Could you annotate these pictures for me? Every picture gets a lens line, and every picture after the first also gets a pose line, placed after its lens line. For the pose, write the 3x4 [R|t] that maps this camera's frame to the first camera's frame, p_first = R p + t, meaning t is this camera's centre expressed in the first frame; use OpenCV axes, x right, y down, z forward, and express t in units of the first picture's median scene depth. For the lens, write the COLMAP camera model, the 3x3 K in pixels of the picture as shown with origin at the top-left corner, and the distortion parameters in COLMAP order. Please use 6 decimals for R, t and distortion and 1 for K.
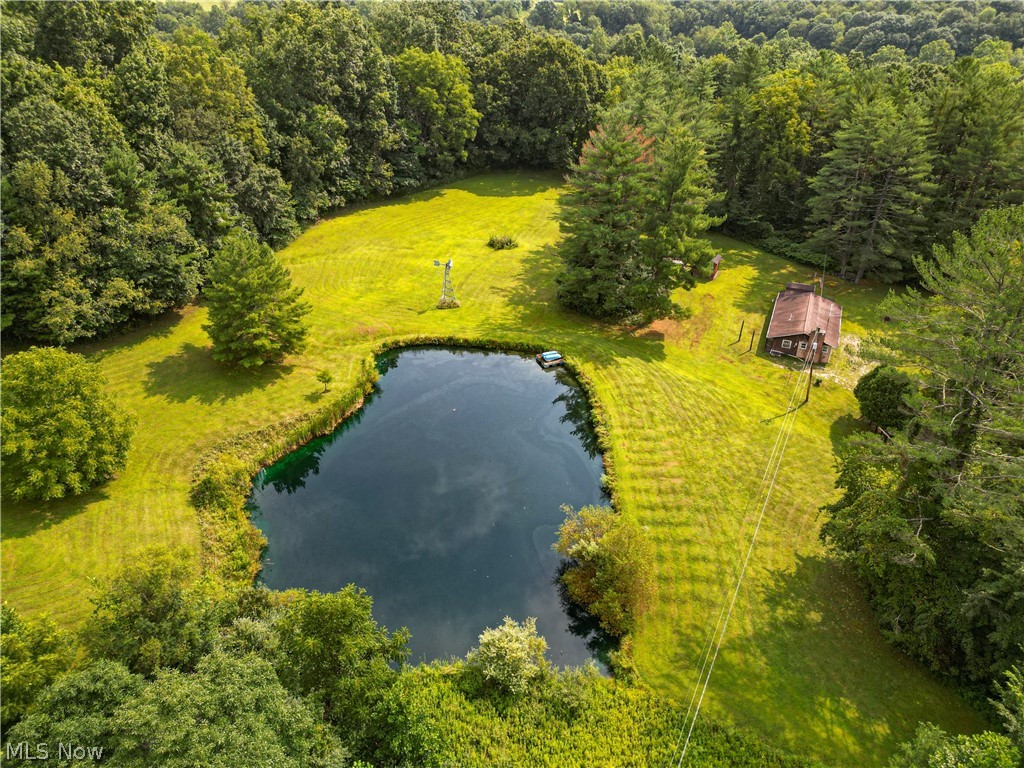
lens RADIAL K [[714.8, 0, 505.7], [0, 714.8, 386.9], [0, 0, 1]] dist [0.048379, -0.036849]
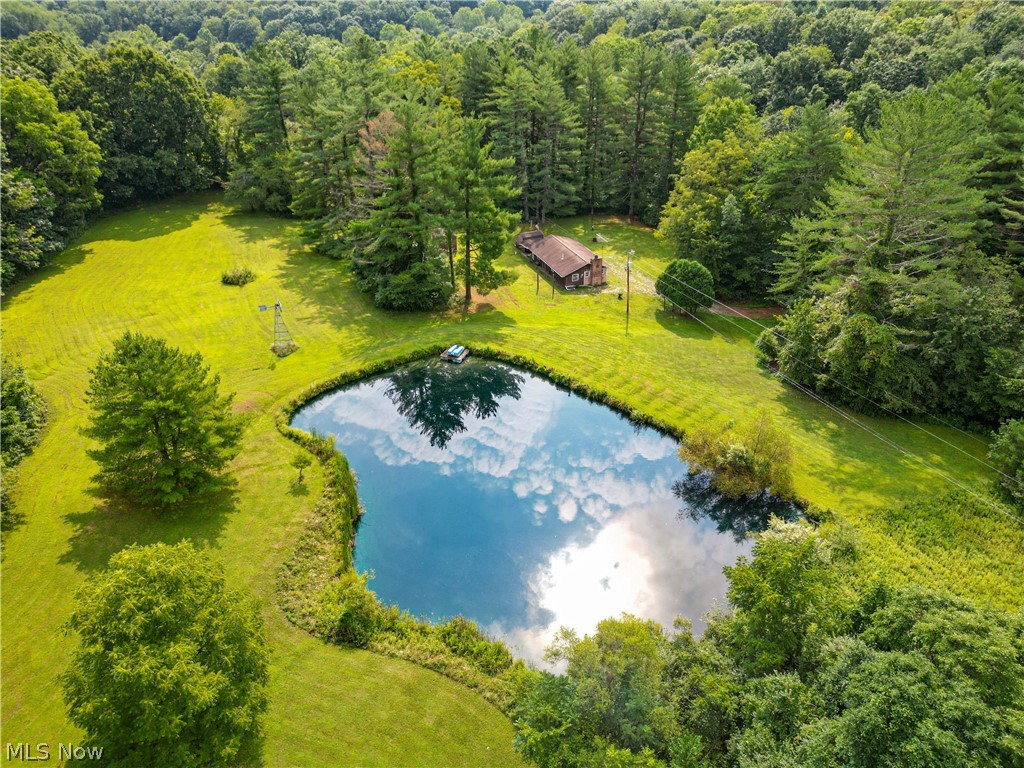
lens RADIAL K [[714.8, 0, 513.6], [0, 714.8, 386.0], [0, 0, 1]] dist [0.048379, -0.036849]
pose [[0.705529, -0.379480, 0.598518, -0.413072], [0.379299, 0.915606, 0.133408, -0.084054], [-0.598633, 0.132895, 0.789923, 0.146164]]
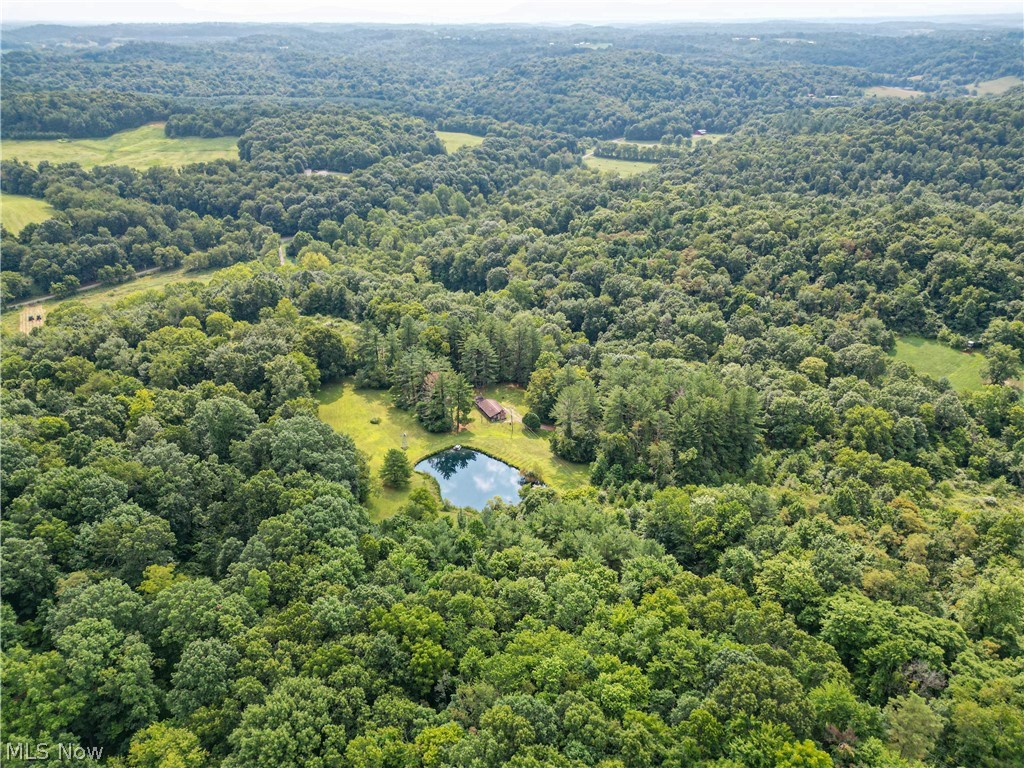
lens RADIAL K [[714.8, 0, 513.2], [0, 714.8, 383.7], [0, 0, 1]] dist [0.048379, -0.036849]
pose [[0.644265, -0.340167, 0.684988, -1.637190], [0.394448, 0.915121, 0.083454, -0.410063], [-0.655236, 0.216425, 0.723758, -1.376878]]
